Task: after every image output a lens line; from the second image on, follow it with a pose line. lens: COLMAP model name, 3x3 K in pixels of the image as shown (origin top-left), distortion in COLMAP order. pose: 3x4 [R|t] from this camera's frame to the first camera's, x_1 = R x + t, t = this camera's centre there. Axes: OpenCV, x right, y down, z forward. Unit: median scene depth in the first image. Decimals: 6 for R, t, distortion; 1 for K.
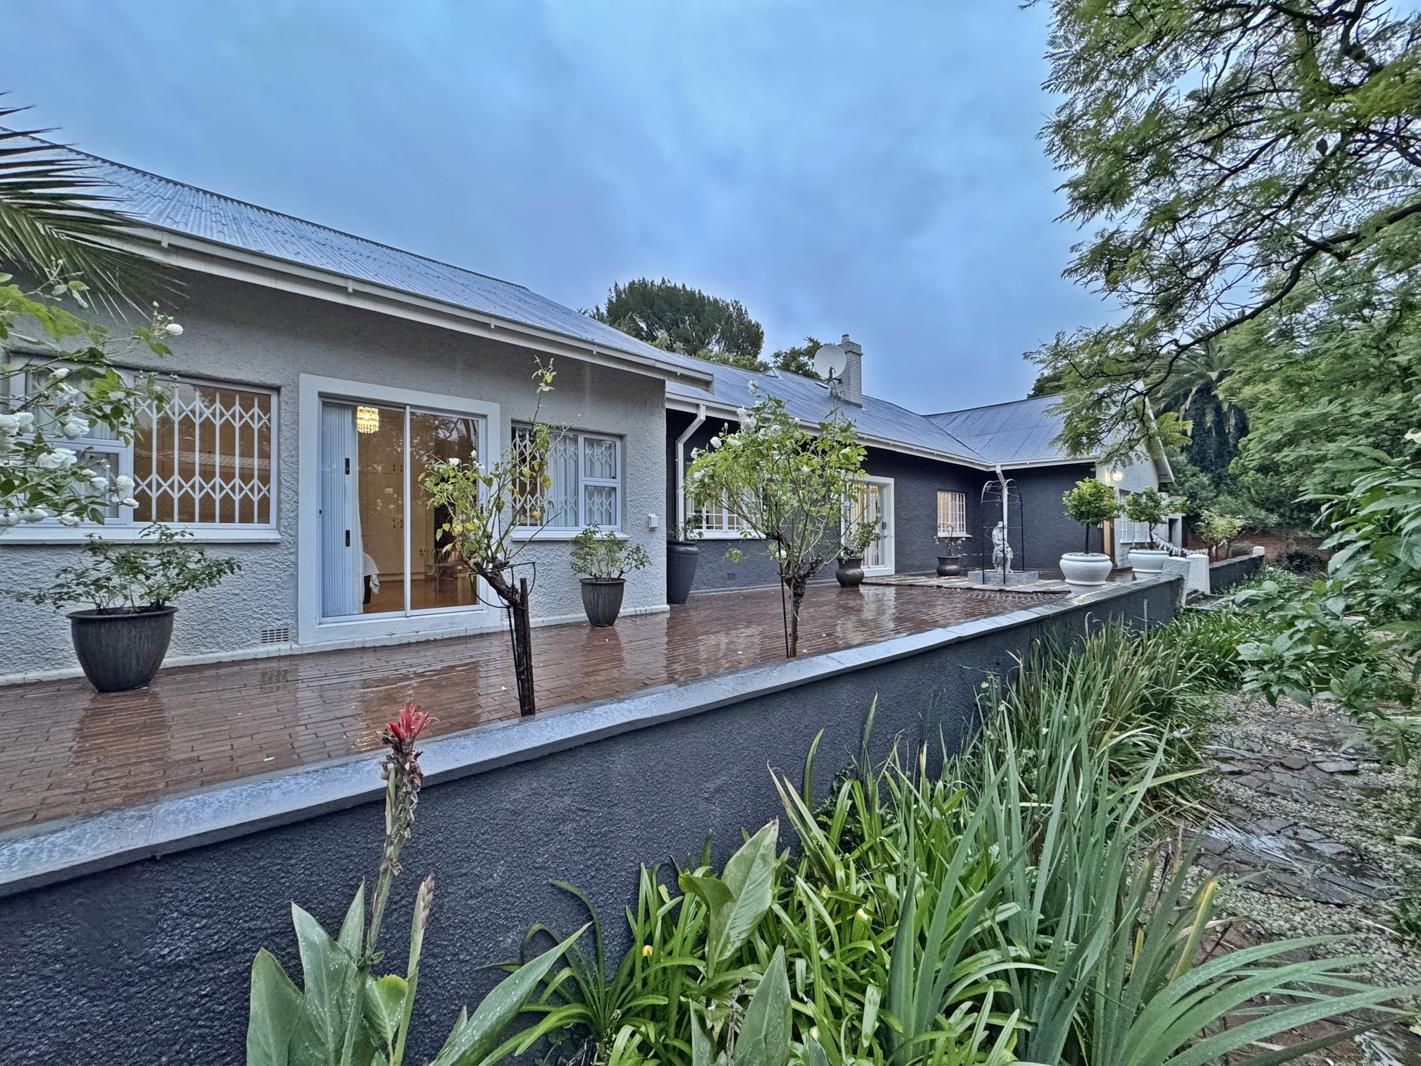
lens RADIAL K [[573.9, 0, 710.5], [0, 573.9, 533.0], [0, 0, 1]] dist [0.002503, 0.000387]
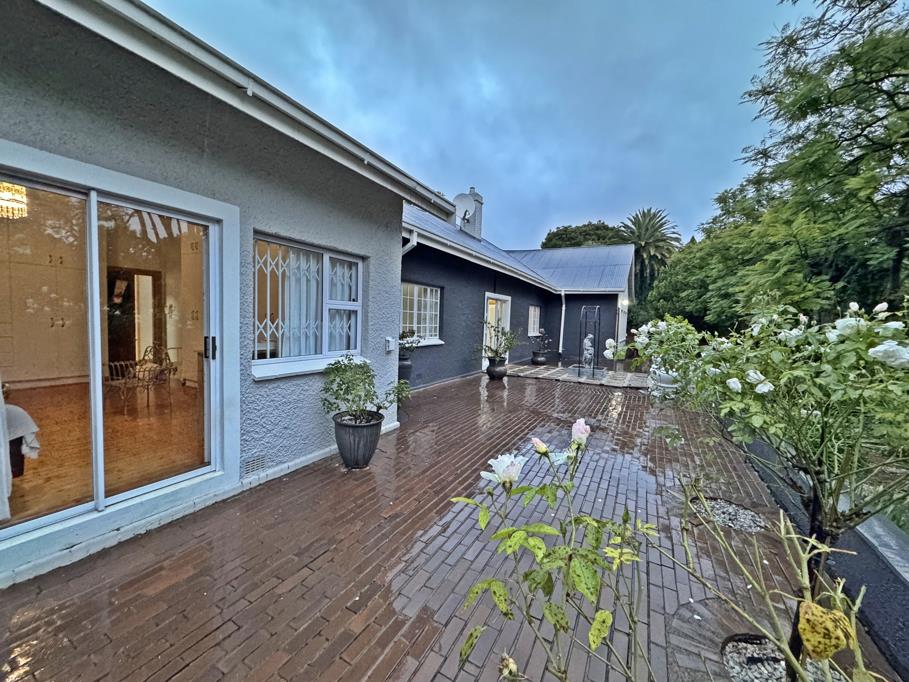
lens RADIAL K [[367.1, 0, 454.5], [0, 367.1, 341.0], [0, 0, 1]] dist [0.002503, 0.000387]
pose [[0.941674, 0.020716, 0.335888, -0.216232], [-0.045566, 0.996761, 0.066270, -0.076431], [-0.333428, -0.077710, 0.939568, 0.356626]]
